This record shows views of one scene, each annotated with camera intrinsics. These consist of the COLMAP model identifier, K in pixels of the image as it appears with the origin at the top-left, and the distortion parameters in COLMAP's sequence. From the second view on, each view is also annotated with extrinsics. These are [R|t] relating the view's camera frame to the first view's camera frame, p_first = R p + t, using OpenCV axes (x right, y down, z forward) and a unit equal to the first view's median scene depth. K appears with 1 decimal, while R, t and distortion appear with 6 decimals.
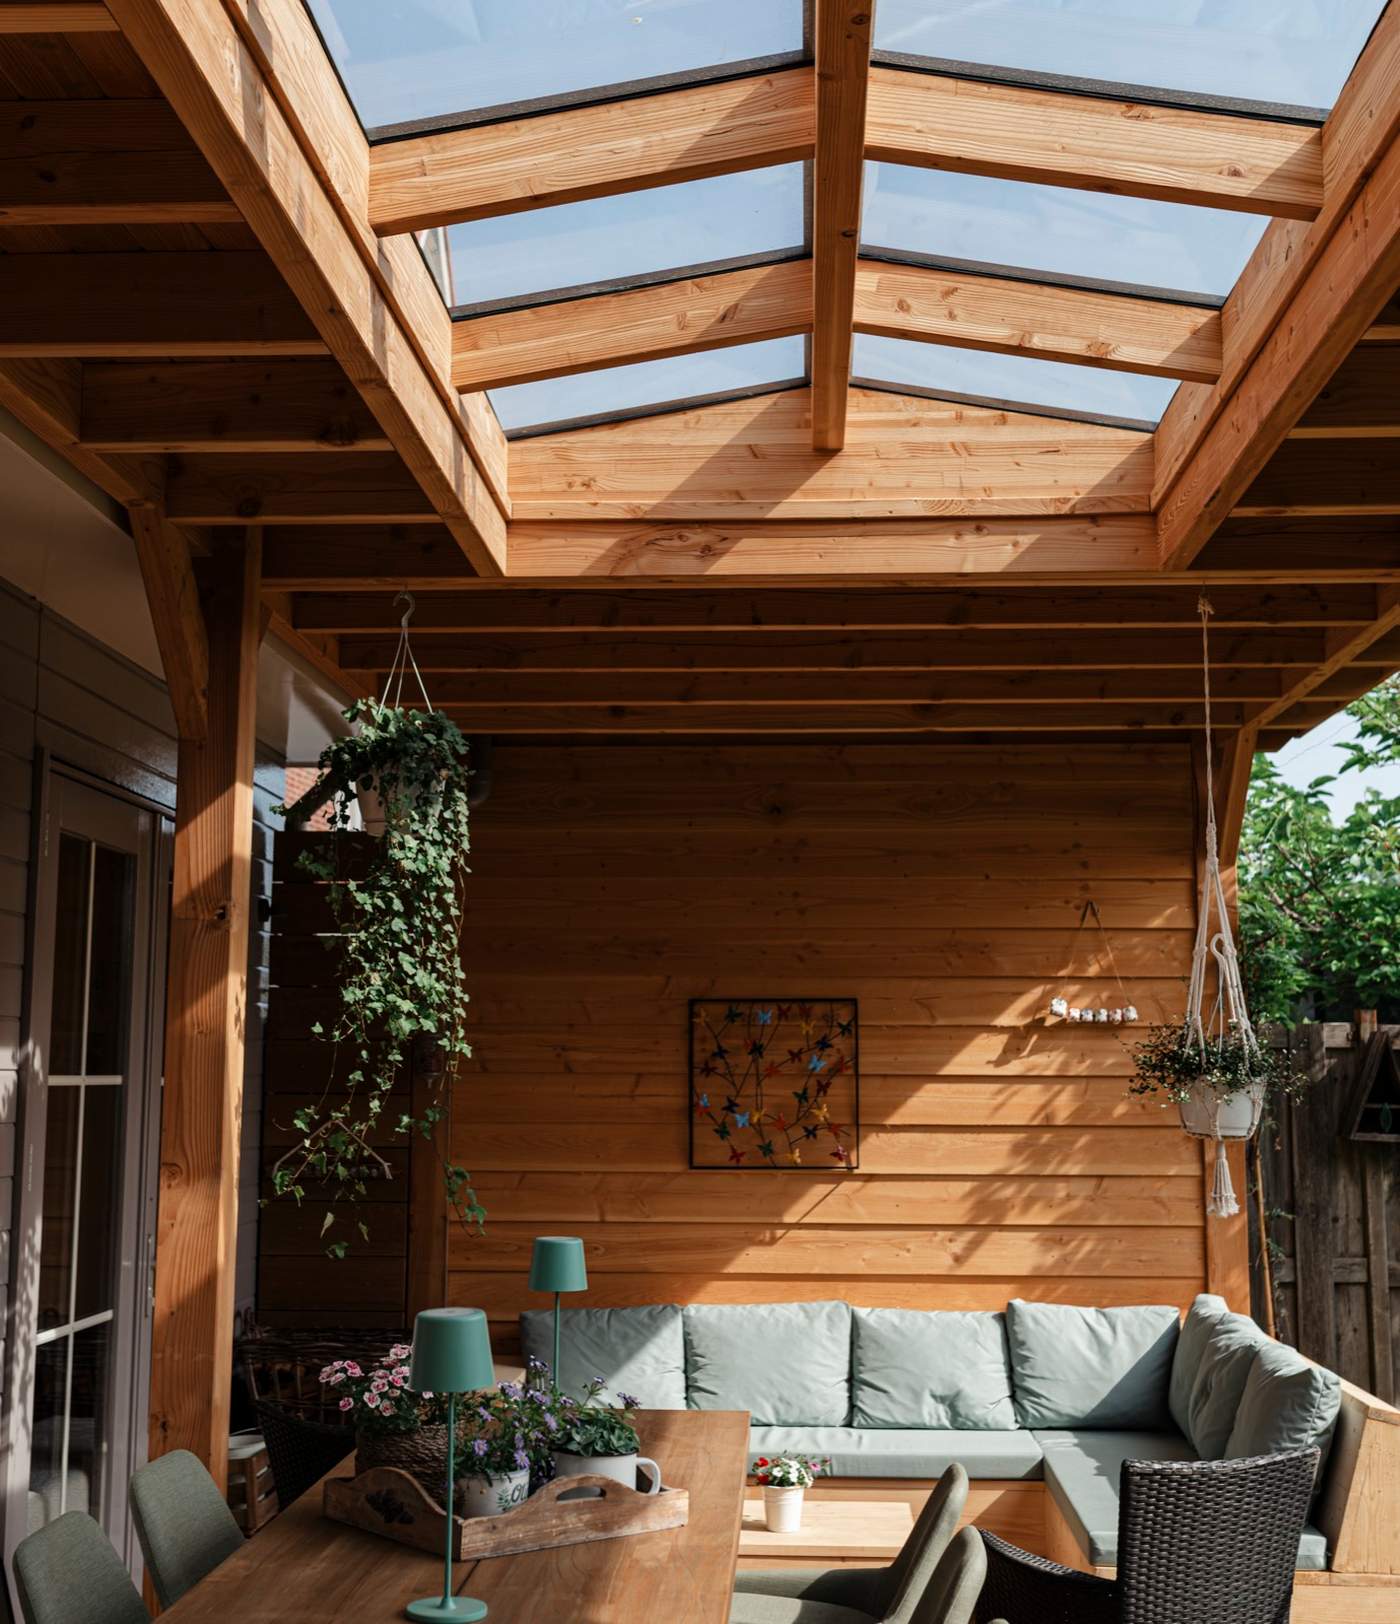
lens RADIAL K [[2125.9, 0, 701.9], [0, 2125.9, 815.3], [0, 0, 1]] dist [-0.006776, 0.000000]
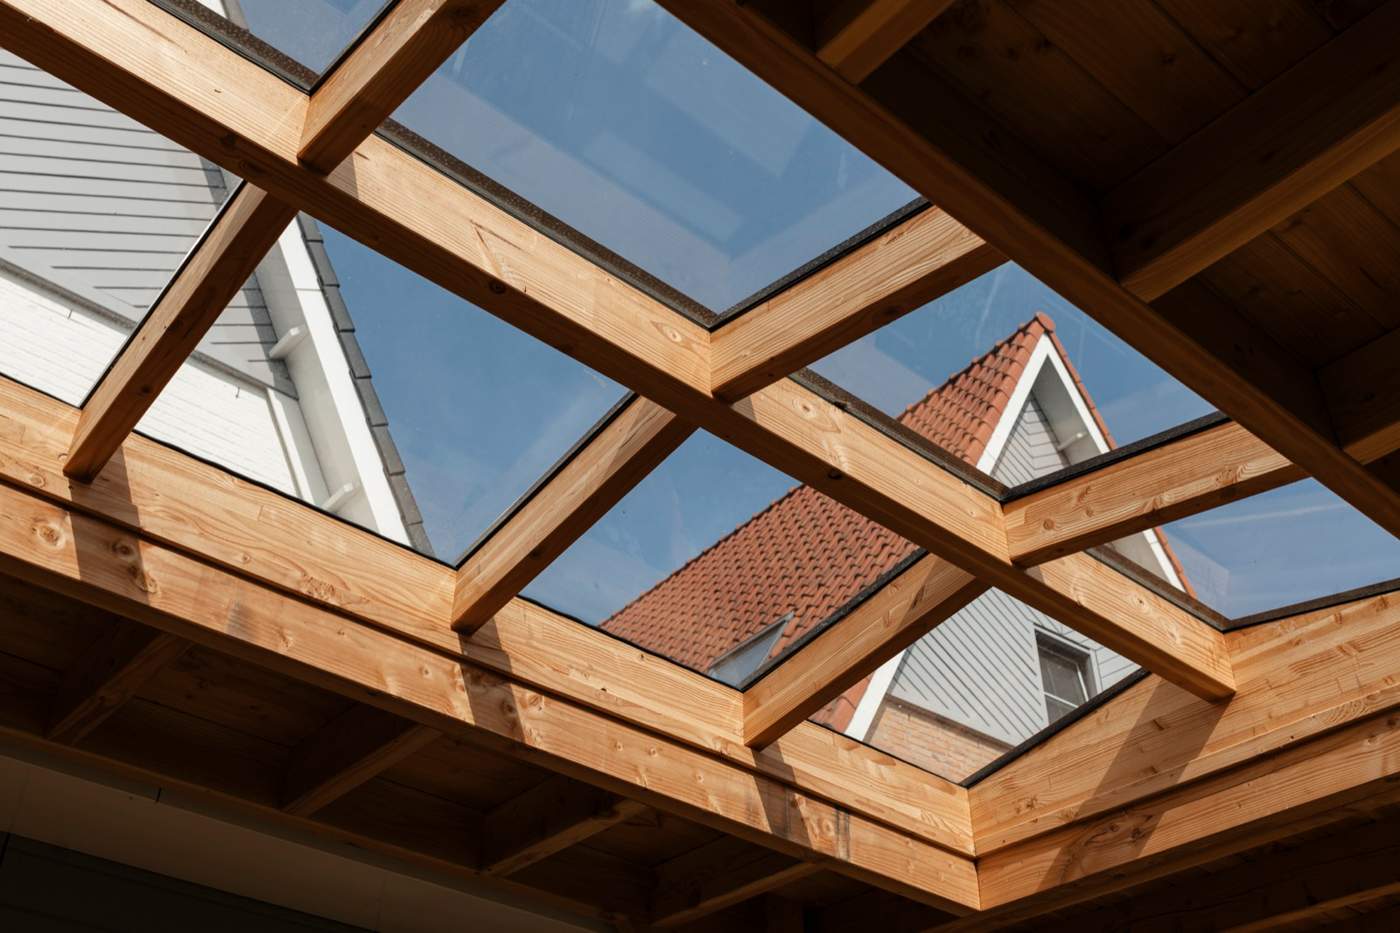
lens RADIAL K [[1444.5, 0, 693.3], [0, 1444.5, 455.9], [0, 0, 1]] dist [0.023651, 0.000000]
pose [[0.685857, -0.437175, -0.581788, 0.330052], [0.081258, 0.840455, -0.535753, 0.072913], [0.723185, 0.320176, 0.611957, 0.376652]]
